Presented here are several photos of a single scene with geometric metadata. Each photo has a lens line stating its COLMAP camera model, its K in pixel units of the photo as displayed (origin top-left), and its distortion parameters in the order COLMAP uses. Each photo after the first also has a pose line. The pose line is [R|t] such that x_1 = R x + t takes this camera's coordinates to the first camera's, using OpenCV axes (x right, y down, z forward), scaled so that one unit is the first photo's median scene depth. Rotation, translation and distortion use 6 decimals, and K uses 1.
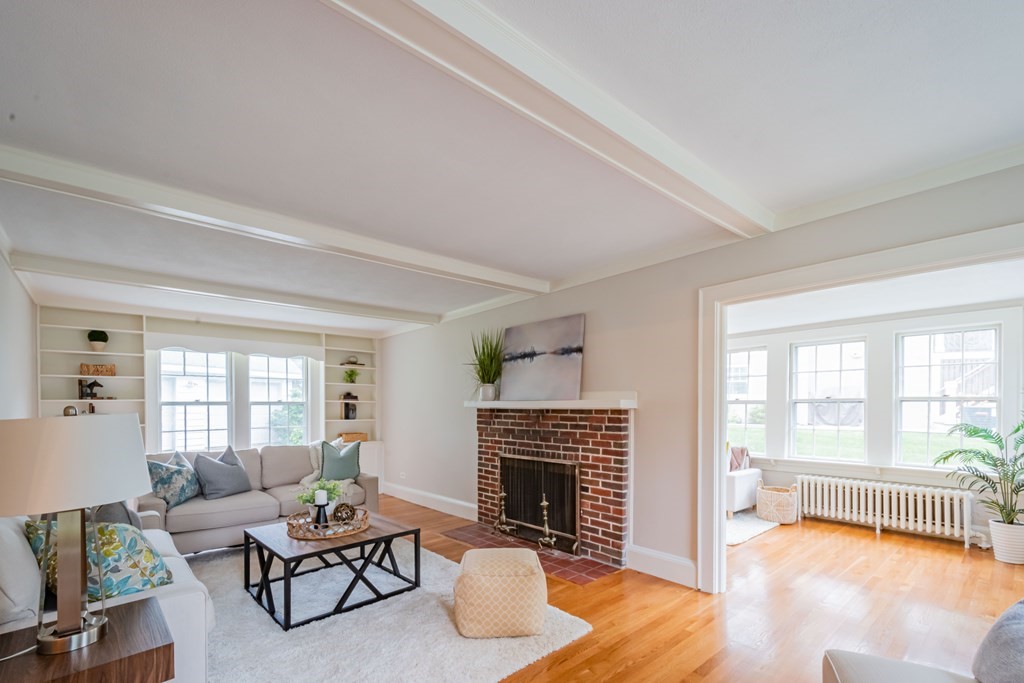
lens RADIAL K [[451.7, 0, 506.1], [0, 451.7, 403.6], [0, 0, 1]] dist [0.022794, -0.000532]
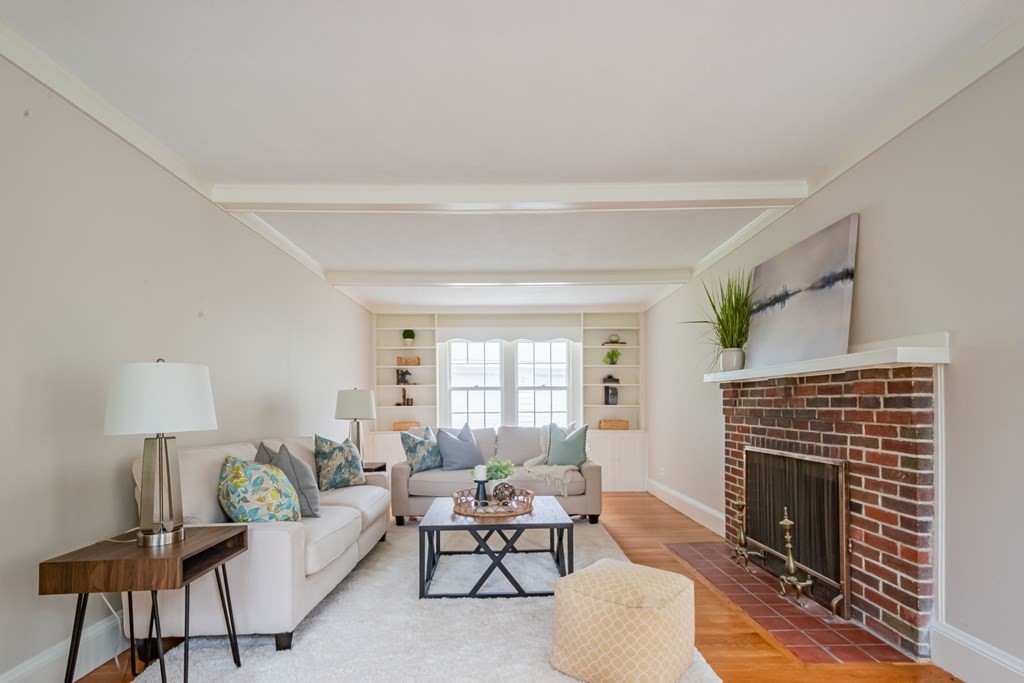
lens RADIAL K [[496.5, 0, 513.6], [0, 496.5, 395.6], [0, 0, 1]] dist [0.020170, -0.000130]
pose [[0.761751, -0.011847, -0.647761, 0.233276], [0.004795, 0.999909, -0.012648, 0.044248], [0.647852, 0.006528, 0.761738, 0.190339]]
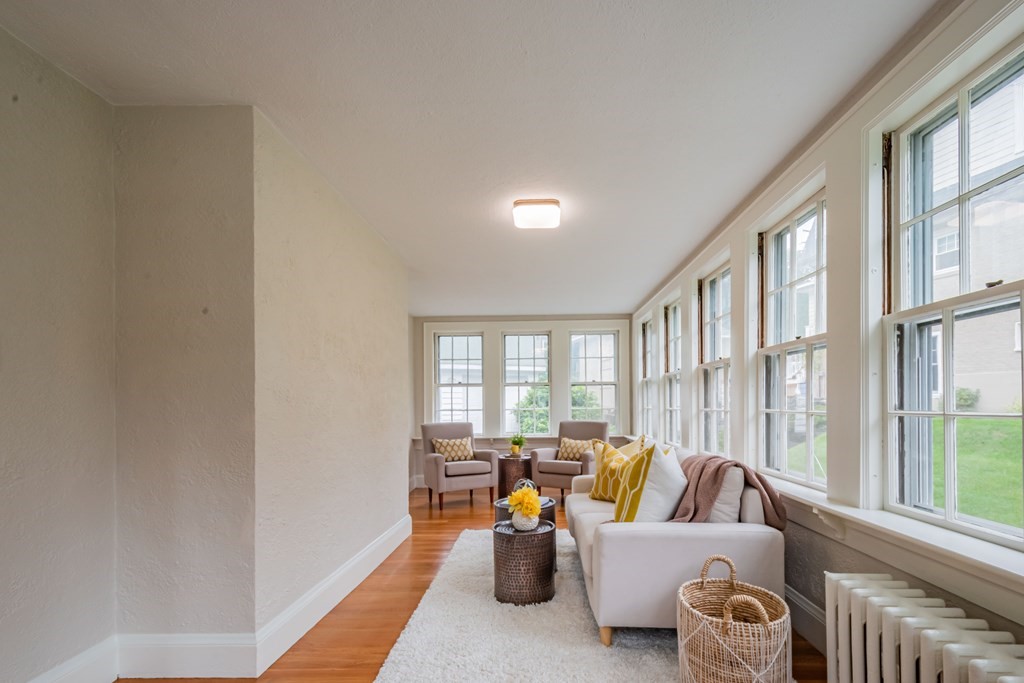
lens RADIAL K [[459.7, 0, 525.6], [0, 459.7, 404.7], [0, 0, 1]] dist [0.020662, -0.000128]
pose [[0.739709, -0.008319, -0.672875, 0.846564], [0.012515, 0.999921, 0.001396, 0.059442], [0.672810, -0.009454, 0.739755, 0.794168]]
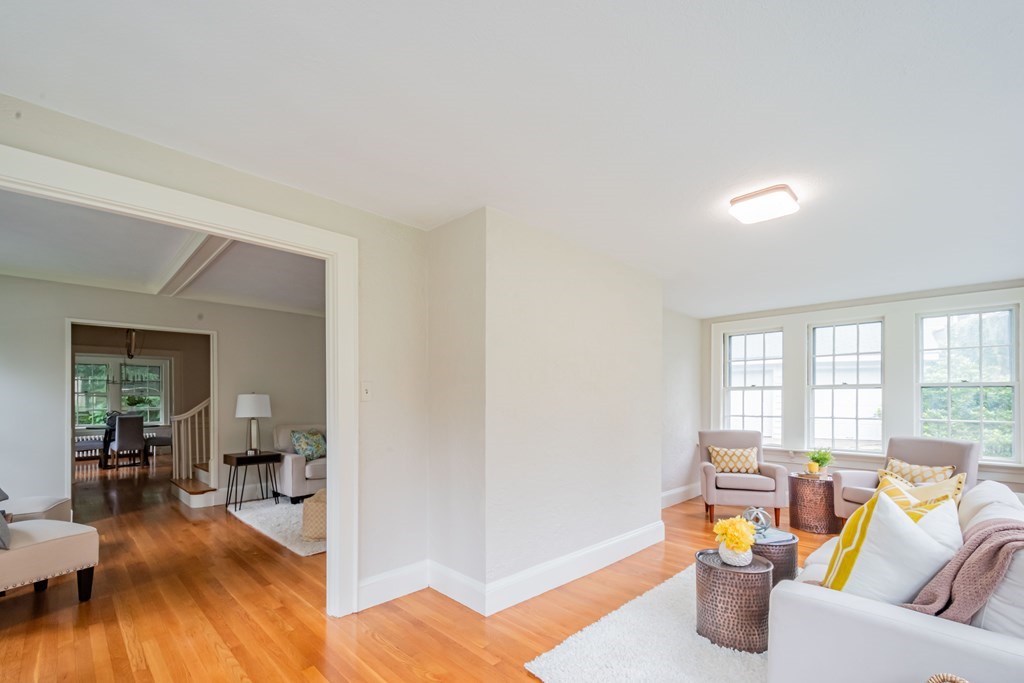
lens RADIAL K [[451.7, 0, 506.1], [0, 451.7, 403.6], [0, 0, 1]] dist [0.022794, -0.000532]
pose [[0.063084, 0.006950, -0.997984, 0.959360], [0.005396, 0.999959, 0.007305, 0.028662], [0.997994, -0.005846, 0.063044, 0.937150]]
